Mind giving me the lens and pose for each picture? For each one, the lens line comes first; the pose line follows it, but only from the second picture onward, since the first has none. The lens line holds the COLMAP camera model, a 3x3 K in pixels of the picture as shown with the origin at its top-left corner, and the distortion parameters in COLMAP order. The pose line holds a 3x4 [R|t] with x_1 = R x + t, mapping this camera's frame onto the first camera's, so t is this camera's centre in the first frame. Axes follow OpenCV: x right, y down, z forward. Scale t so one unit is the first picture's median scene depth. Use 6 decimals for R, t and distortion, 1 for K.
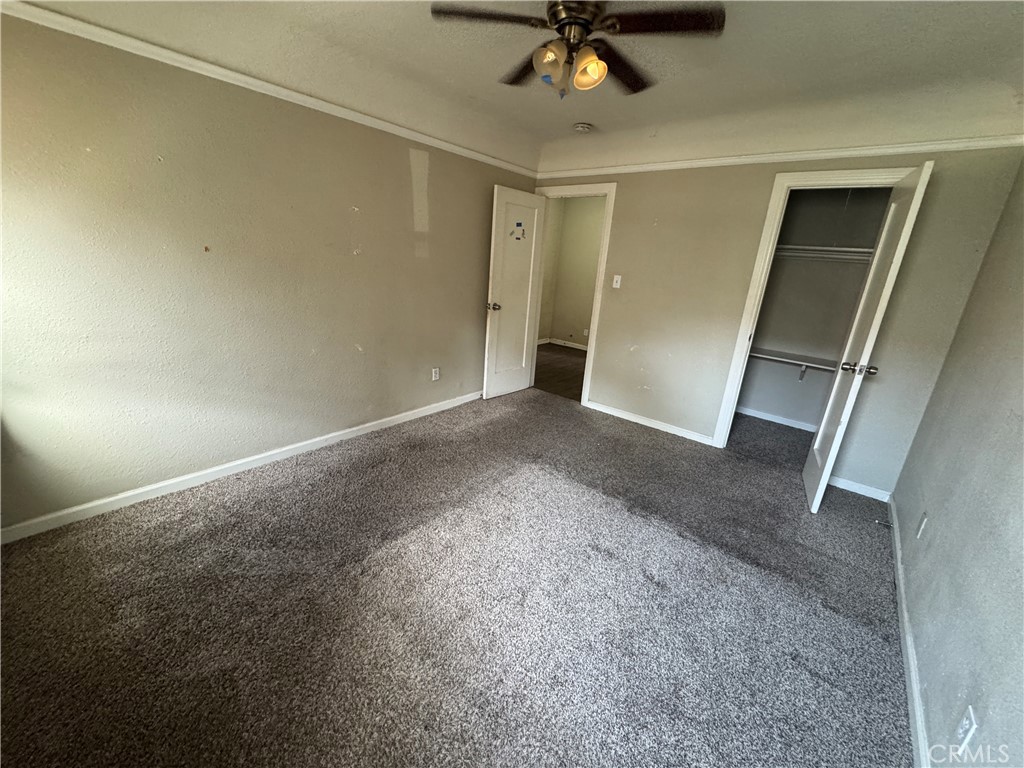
lens RADIAL K [[407.5, 0, 513.1], [0, 407.5, 385.1], [0, 0, 1]] dist [-0.003728, -0.000511]
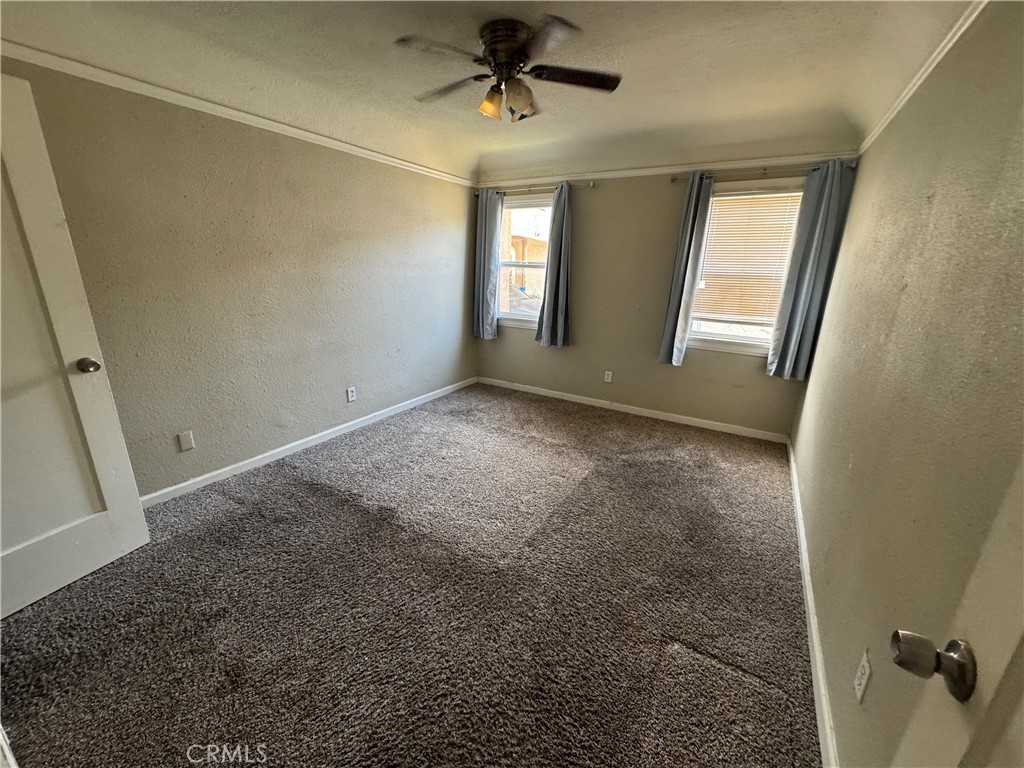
lens RADIAL K [[407.5, 0, 509.8], [0, 407.5, 382.8], [0, 0, 1]] dist [-0.003728, -0.000511]
pose [[-0.983801, -0.048461, -0.172591, 0.151531], [-0.136391, 0.827131, 0.545208, -0.380230], [0.116334, 0.559916, -0.820342, 1.244230]]
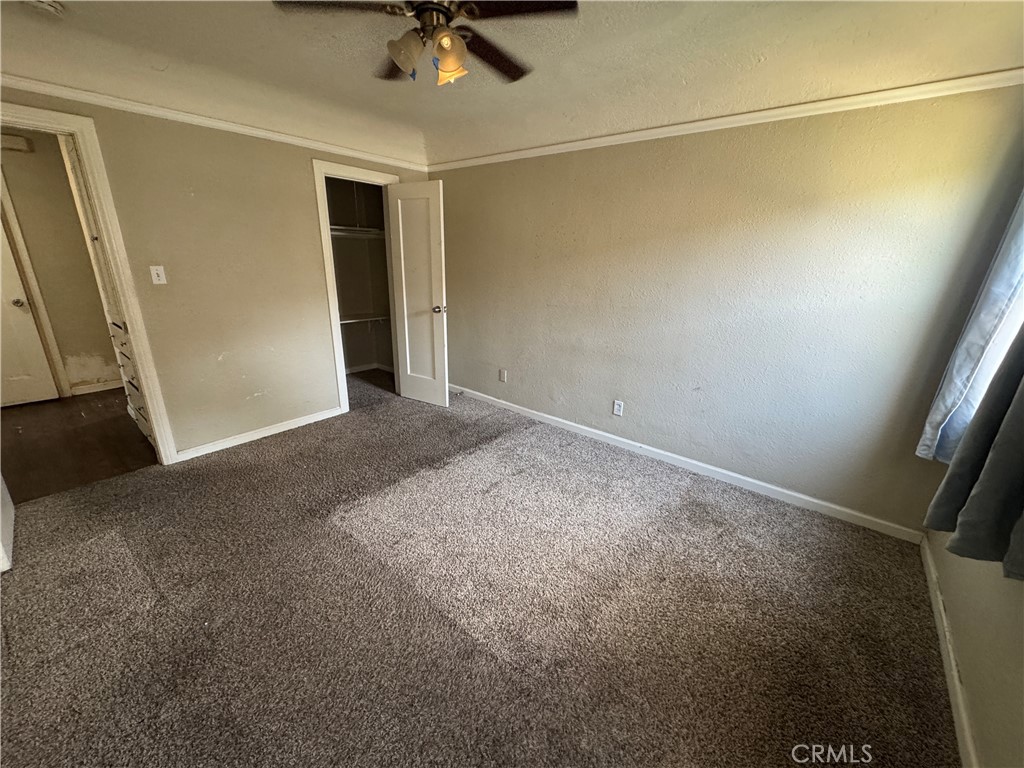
lens RADIAL K [[407.5, 0, 510.4], [0, 407.5, 384.7], [0, 0, 1]] dist [-0.003728, -0.000511]
pose [[-0.003196, -0.370626, 0.928777, -0.527189], [0.279932, 0.891317, 0.356641, -0.193986], [-0.960014, 0.261134, 0.100902, 0.471830]]
